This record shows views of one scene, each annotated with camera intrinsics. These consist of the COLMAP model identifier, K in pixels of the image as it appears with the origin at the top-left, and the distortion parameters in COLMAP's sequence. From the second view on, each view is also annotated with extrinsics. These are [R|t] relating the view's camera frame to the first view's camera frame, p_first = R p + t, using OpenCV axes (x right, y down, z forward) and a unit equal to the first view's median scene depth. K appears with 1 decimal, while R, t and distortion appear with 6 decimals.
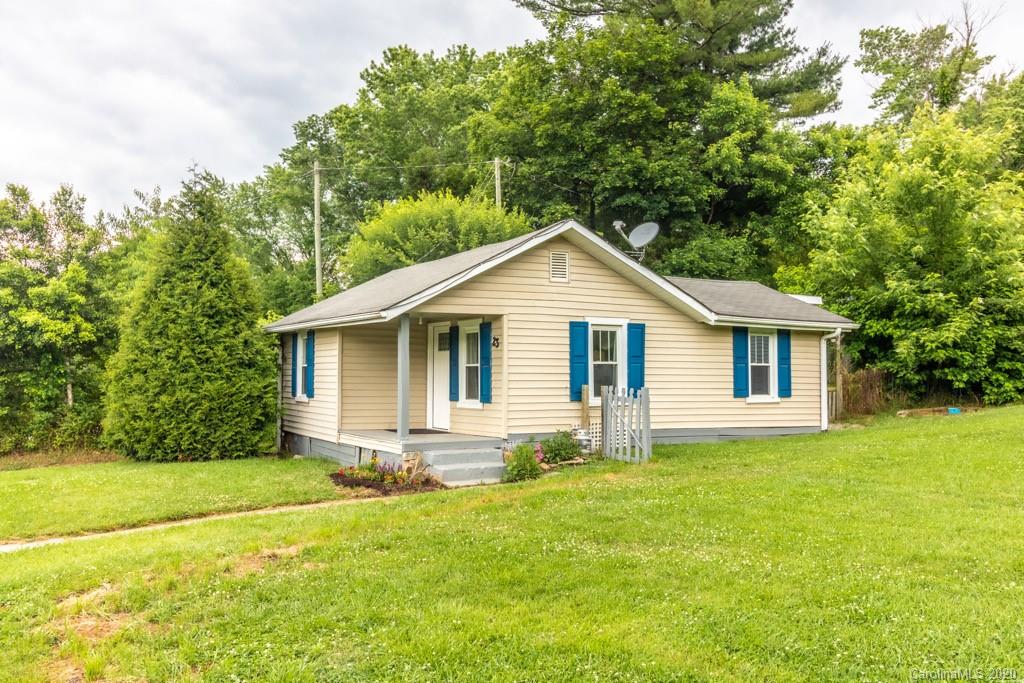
lens RADIAL K [[826.3, 0, 486.7], [0, 826.3, 359.8], [0, 0, 1]] dist [0.018713, 0.004712]
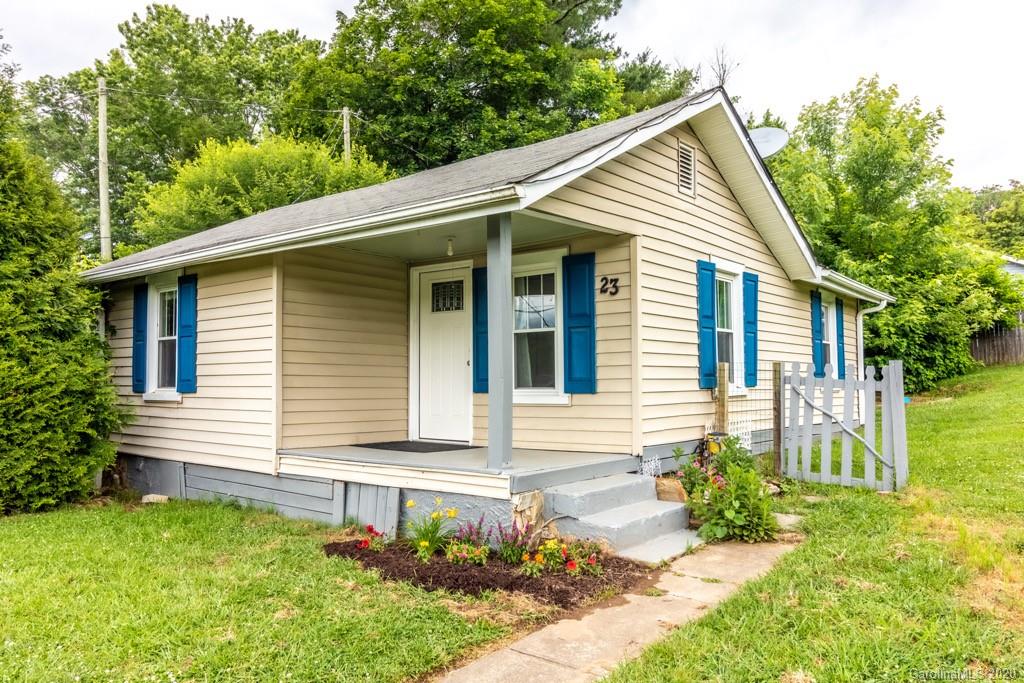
lens RADIAL K [[733.1, 0, 496.1], [0, 733.1, 359.1], [0, 0, 1]] dist [0.009846, -0.007553]
pose [[0.930271, 0.004214, 0.366849, -0.212598], [0.000105, 0.999931, -0.011753, 0.030226], [-0.366873, 0.010972, 0.930206, 0.480382]]
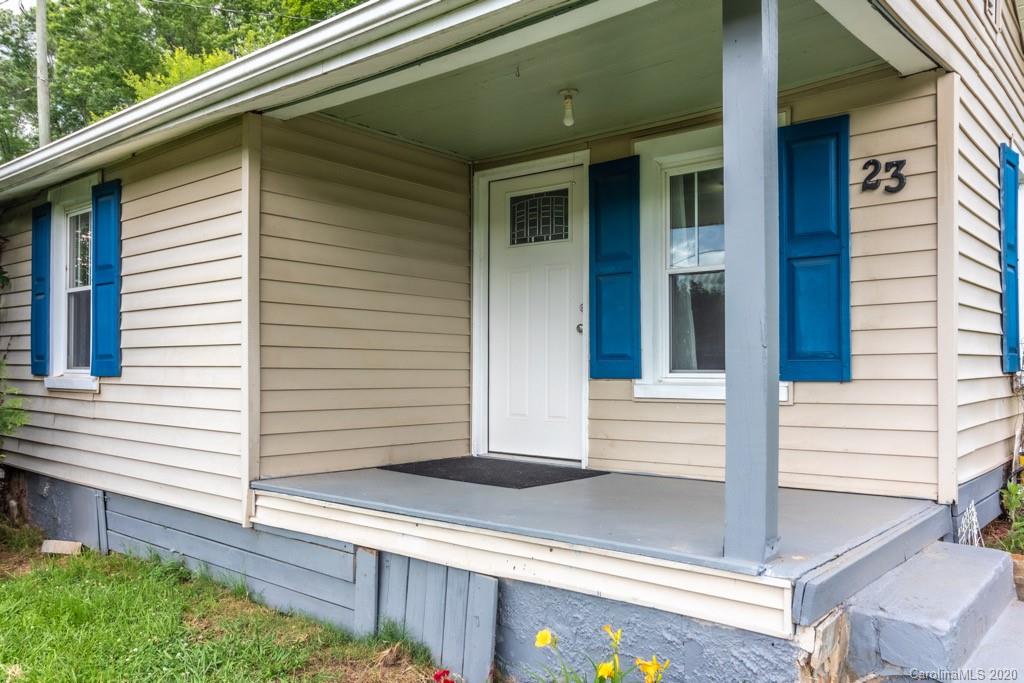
lens RADIAL K [[780.5, 0, 498.6], [0, 780.5, 356.8], [0, 0, 1]] dist [0.013558, 0.003450]
pose [[0.933300, -0.000290, 0.359098, -0.188498], [-0.003453, 0.999946, 0.009782, 0.035633], [-0.359081, -0.010369, 0.933249, 0.675971]]
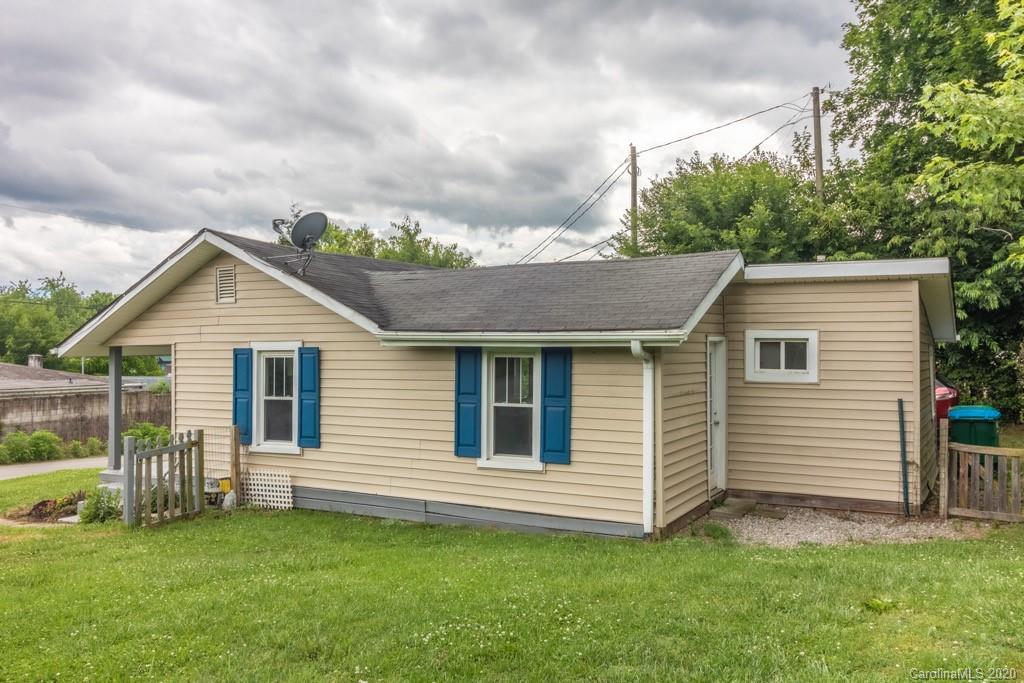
lens RADIAL K [[826.3, 0, 510.1], [0, 826.3, 337.0], [0, 0, 1]] dist [0.018713, 0.004712]
pose [[0.552740, -0.020468, -0.833102, 0.847445], [0.019864, 0.999738, -0.011382, -0.038002], [0.833117, -0.010258, 0.553002, 0.676519]]
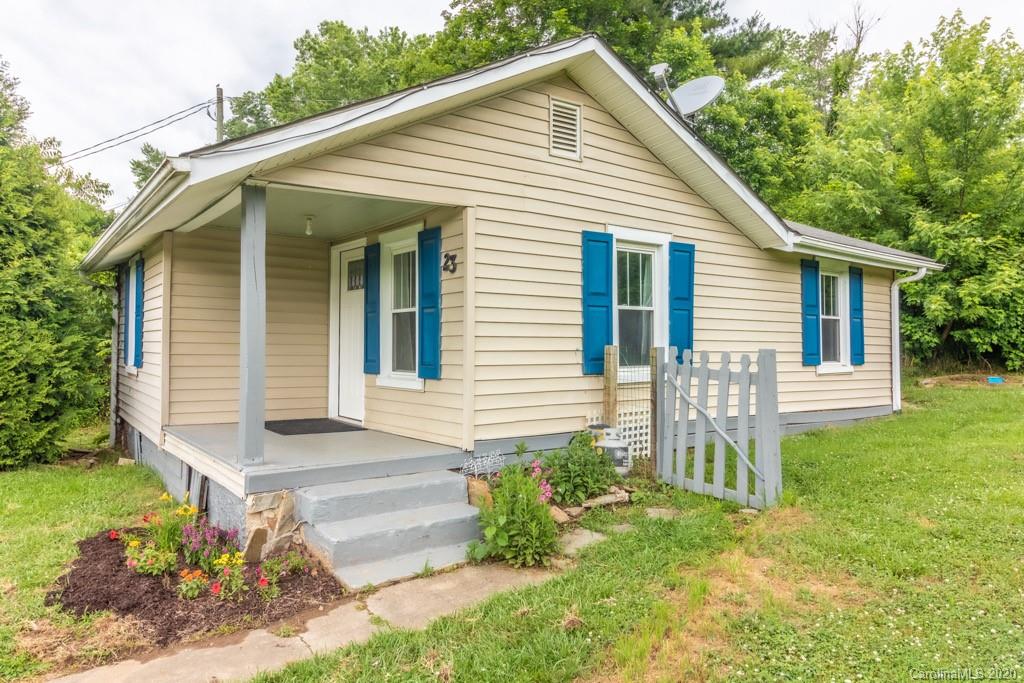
lens RADIAL K [[667.1, 0, 502.5], [0, 667.1, 329.8], [0, 0, 1]] dist [0.003905, -0.000037]
pose [[0.991324, 0.004755, 0.131352, -0.009900], [-0.004502, 0.999987, -0.002225, 0.018656], [-0.131361, 0.001615, 0.991333, 0.496953]]
